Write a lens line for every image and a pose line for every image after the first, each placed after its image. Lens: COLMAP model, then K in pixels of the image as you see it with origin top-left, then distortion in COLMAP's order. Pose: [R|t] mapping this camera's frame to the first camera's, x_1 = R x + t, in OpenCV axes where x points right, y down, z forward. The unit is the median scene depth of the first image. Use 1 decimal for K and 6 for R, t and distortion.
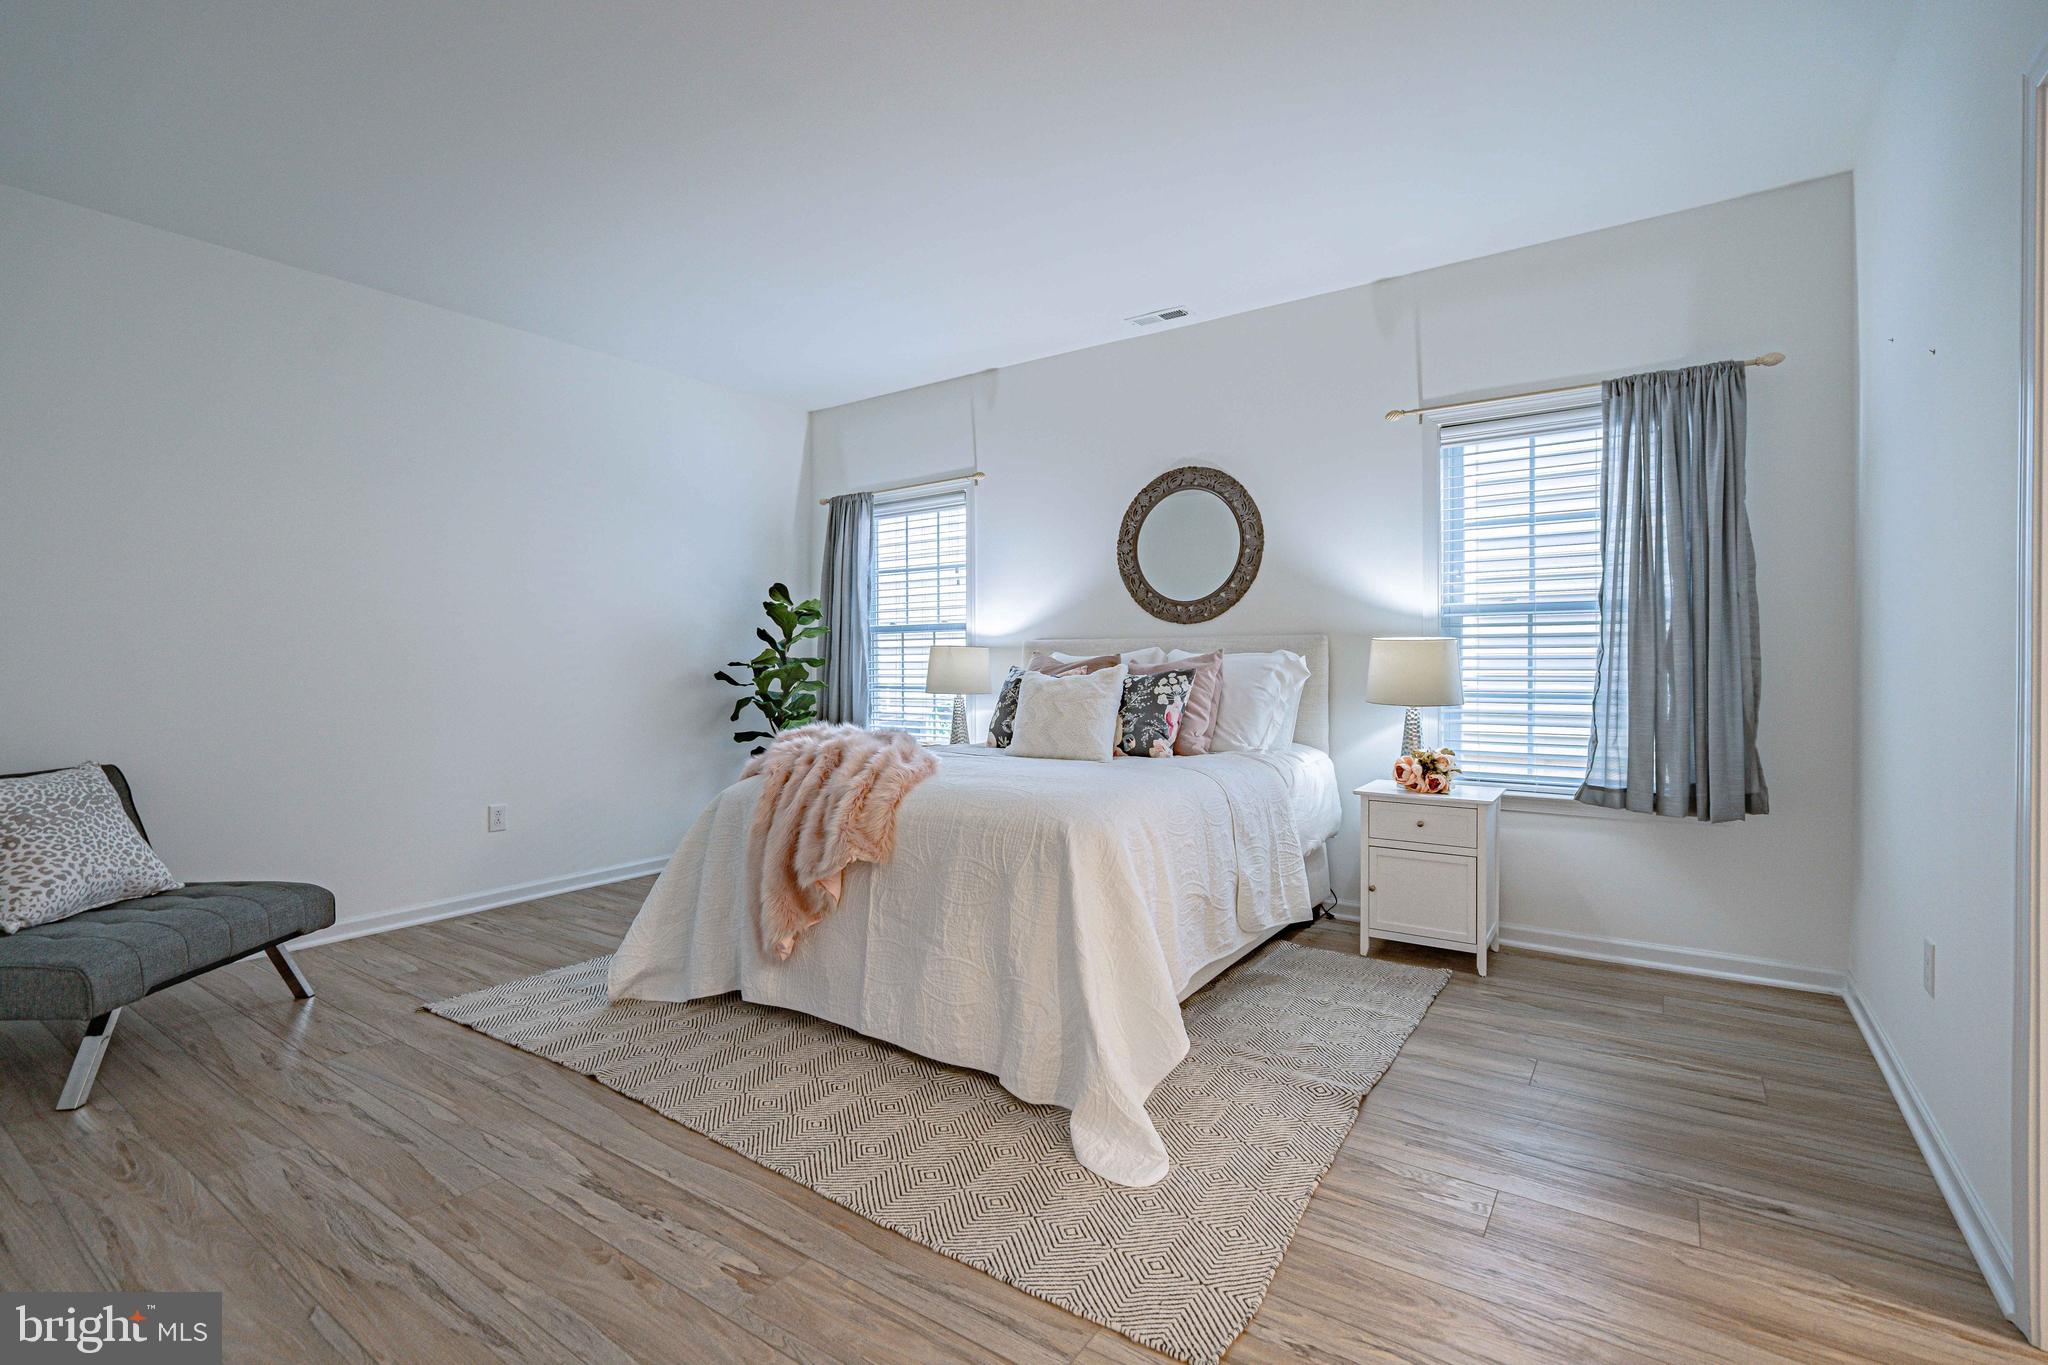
lens RADIAL K [[935.1, 0, 1013.4], [0, 935.1, 664.2], [0, 0, 1]] dist [-0.004942, 0.001956]
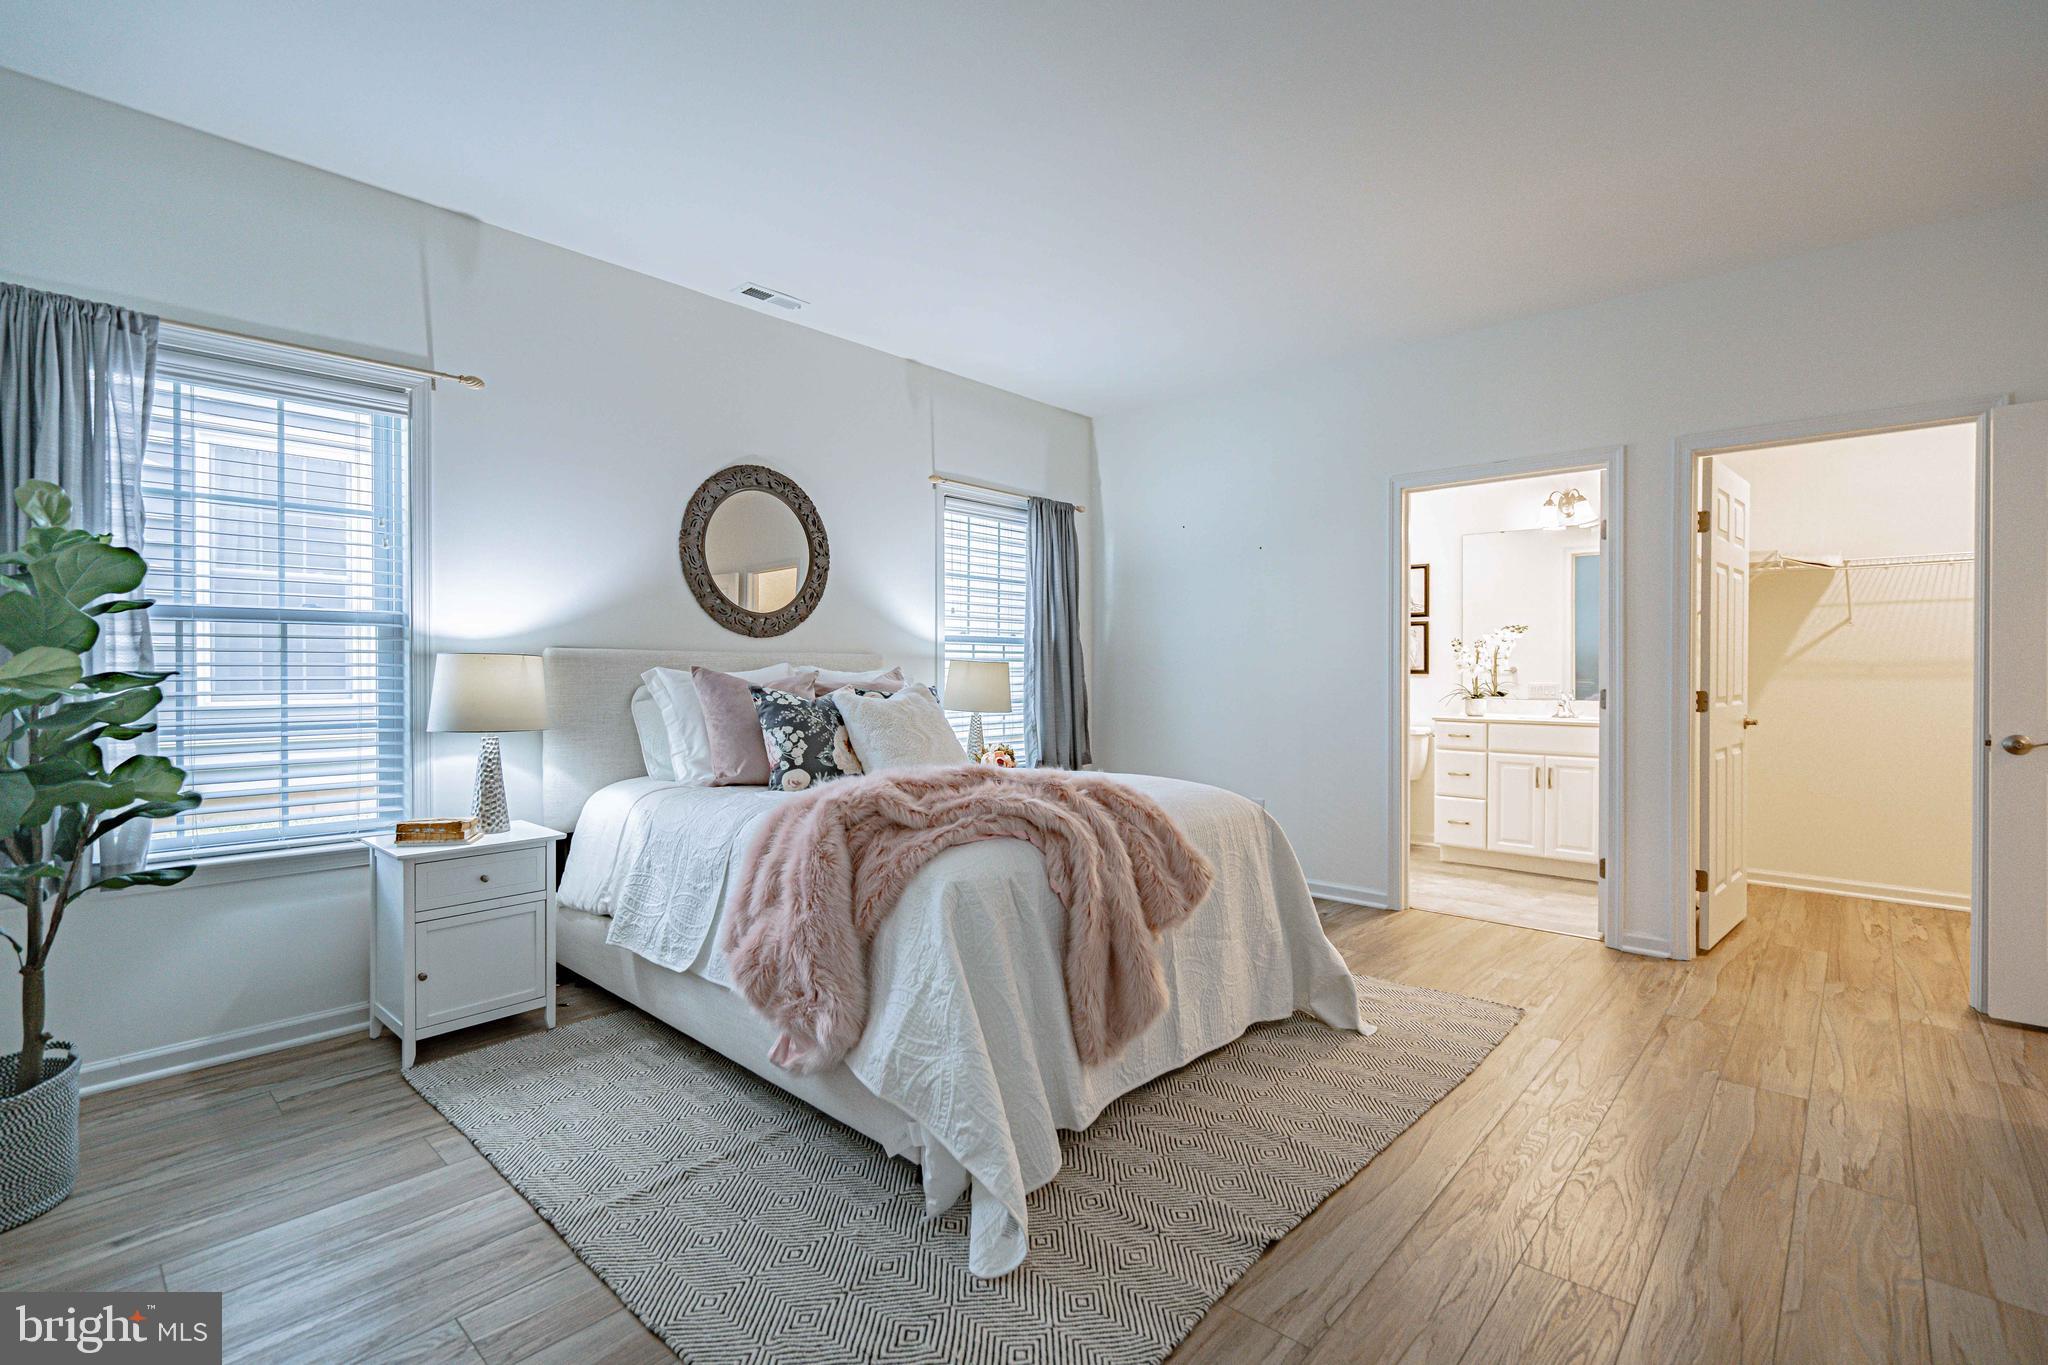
lens RADIAL K [[935.1, 0, 1019.6], [0, 935.1, 679.9], [0, 0, 1]] dist [-0.004942, 0.001956]
pose [[0.123687, -0.010264, 0.992268, -0.695857], [-0.005581, 0.999923, 0.011039, -0.012860], [-0.992306, -0.006903, 0.123620, 0.632449]]
